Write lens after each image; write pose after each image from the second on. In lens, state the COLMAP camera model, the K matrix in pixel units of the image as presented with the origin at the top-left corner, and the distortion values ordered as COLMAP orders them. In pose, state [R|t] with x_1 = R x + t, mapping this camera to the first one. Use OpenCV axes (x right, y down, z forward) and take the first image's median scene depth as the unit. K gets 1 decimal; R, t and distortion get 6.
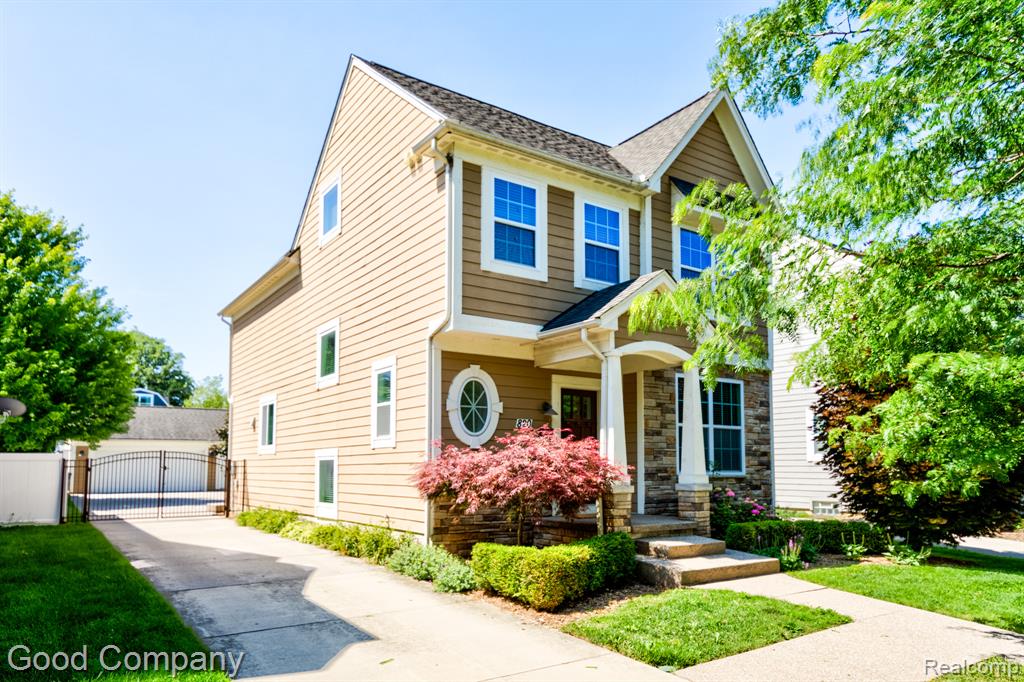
lens RADIAL K [[670.7, 0, 537.1], [0, 670.7, 342.9], [0, 0, 1]] dist [0.022904, 0.000081]
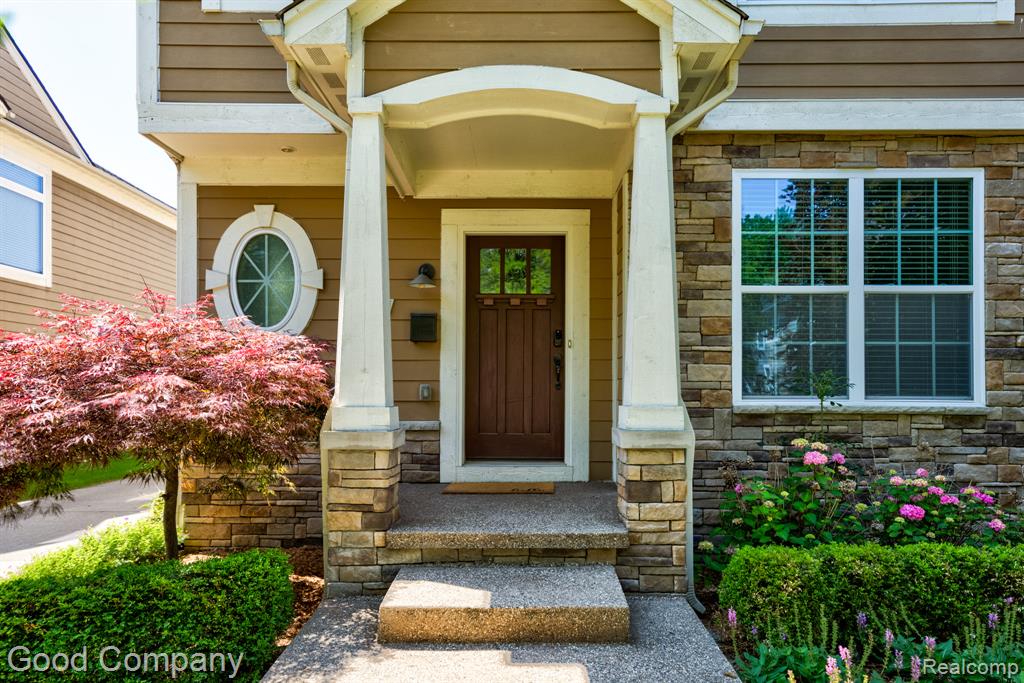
lens RADIAL K [[670.7, 0, 537.1], [0, 670.7, 343.4], [0, 0, 1]] dist [0.022904, 0.000081]
pose [[0.818887, -0.043847, -0.572278, 0.393261], [0.104393, 0.991825, 0.073387, 0.125802], [0.564382, -0.119838, 0.816769, 0.653277]]
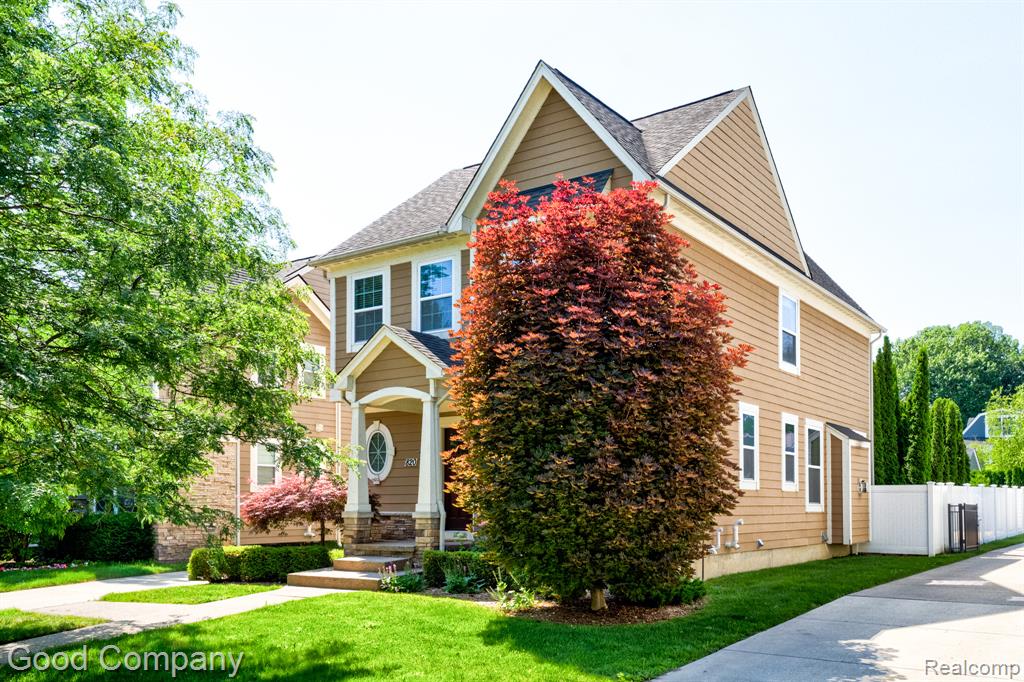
lens RADIAL K [[890.8, 0, 512.0], [0, 890.8, 341.0], [0, 0, 1]] dist [0.172488, 0.001314]
pose [[0.328459, -0.177745, -0.927643, 1.615236], [0.152015, 0.979278, -0.133814, 0.152060], [0.932205, -0.097063, 0.348673, 0.641866]]
